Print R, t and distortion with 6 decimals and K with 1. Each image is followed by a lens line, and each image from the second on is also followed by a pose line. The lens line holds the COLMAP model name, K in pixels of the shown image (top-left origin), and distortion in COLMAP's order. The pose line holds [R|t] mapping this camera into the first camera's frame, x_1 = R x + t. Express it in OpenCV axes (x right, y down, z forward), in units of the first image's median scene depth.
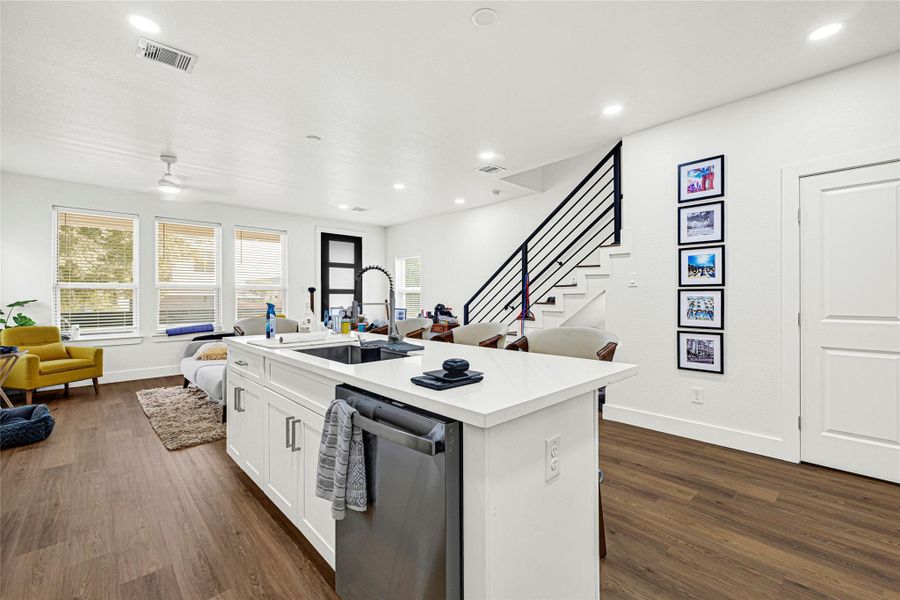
lens RADIAL K [[384.7, 0, 451.7], [0, 384.7, 297.3], [0, 0, 1]] dist [0.001636, 0.000118]
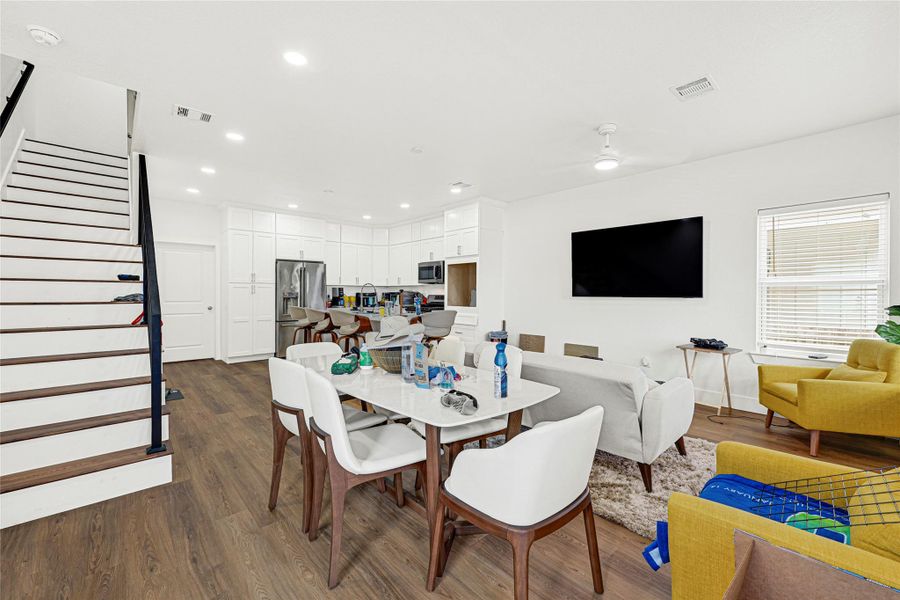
lens RADIAL K [[368.9, 0, 449.2], [0, 368.9, 296.2], [0, 0, 1]] dist [0.001281, 0.000050]
pose [[-0.999700, -0.002195, 0.024405, -0.565475], [-0.002068, 0.999984, 0.005252, -0.001915], [-0.024416, 0.005200, -0.999688, 2.437160]]
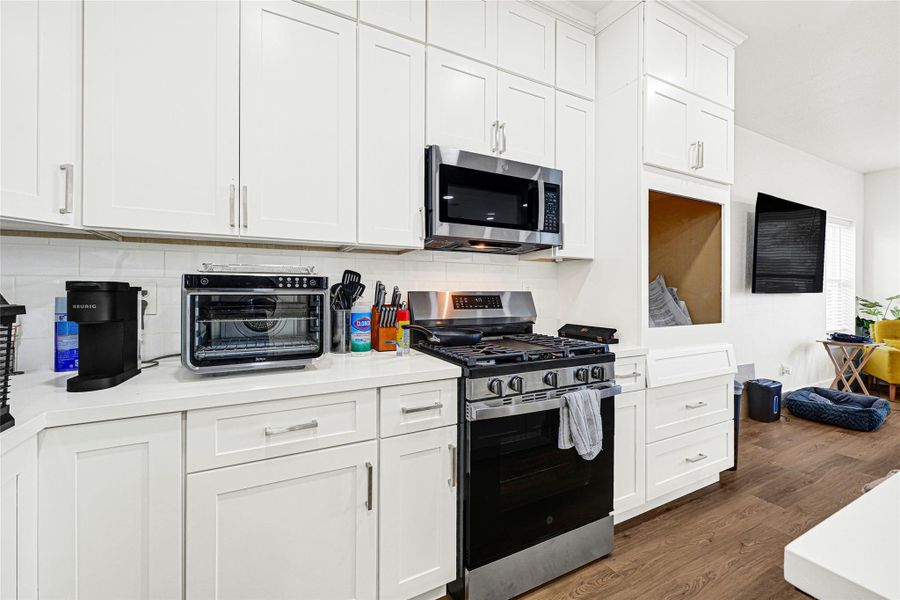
lens RADIAL K [[368.9, 0, 449.2], [0, 368.9, 296.2], [0, 0, 1]] dist [0.001281, 0.000050]
pose [[-0.284035, 0.018642, -0.958633, 0.187417], [-0.002784, 0.999791, 0.020268, -0.002685], [0.958810, 0.008426, -0.283924, 0.231290]]
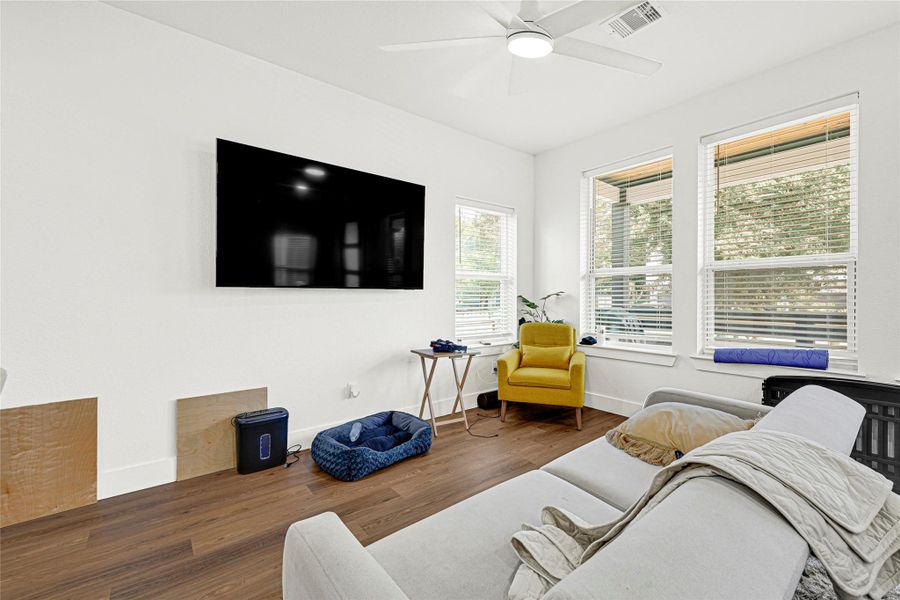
lens RADIAL K [[384.7, 0, 451.7], [0, 384.7, 297.3], [0, 0, 1]] dist [0.001636, 0.000118]
pose [[-0.084166, 0.005759, -0.996435, -0.367288], [-0.002674, 0.999978, 0.006005, 0.023330], [0.996448, 0.003170, -0.084149, 1.287428]]
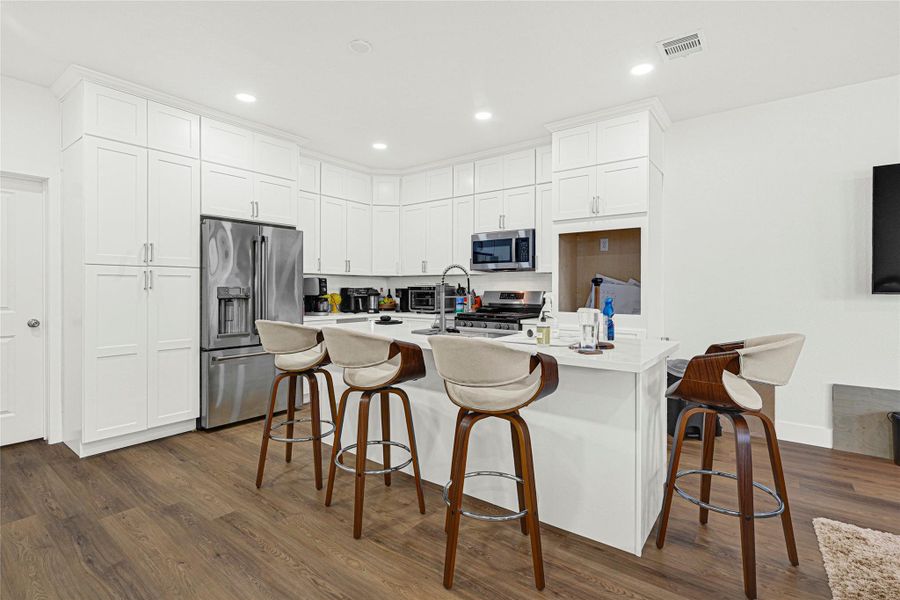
lens RADIAL K [[416.8, 0, 450.5], [0, 416.8, 290.7], [0, 0, 1]] dist [-0.000548, 0.000004]
pose [[-0.985395, 0.000883, -0.170284, 0.023877], [0.000728, 0.999999, 0.000975, -0.001135], [0.170285, 0.000836, -0.985395, 1.533892]]
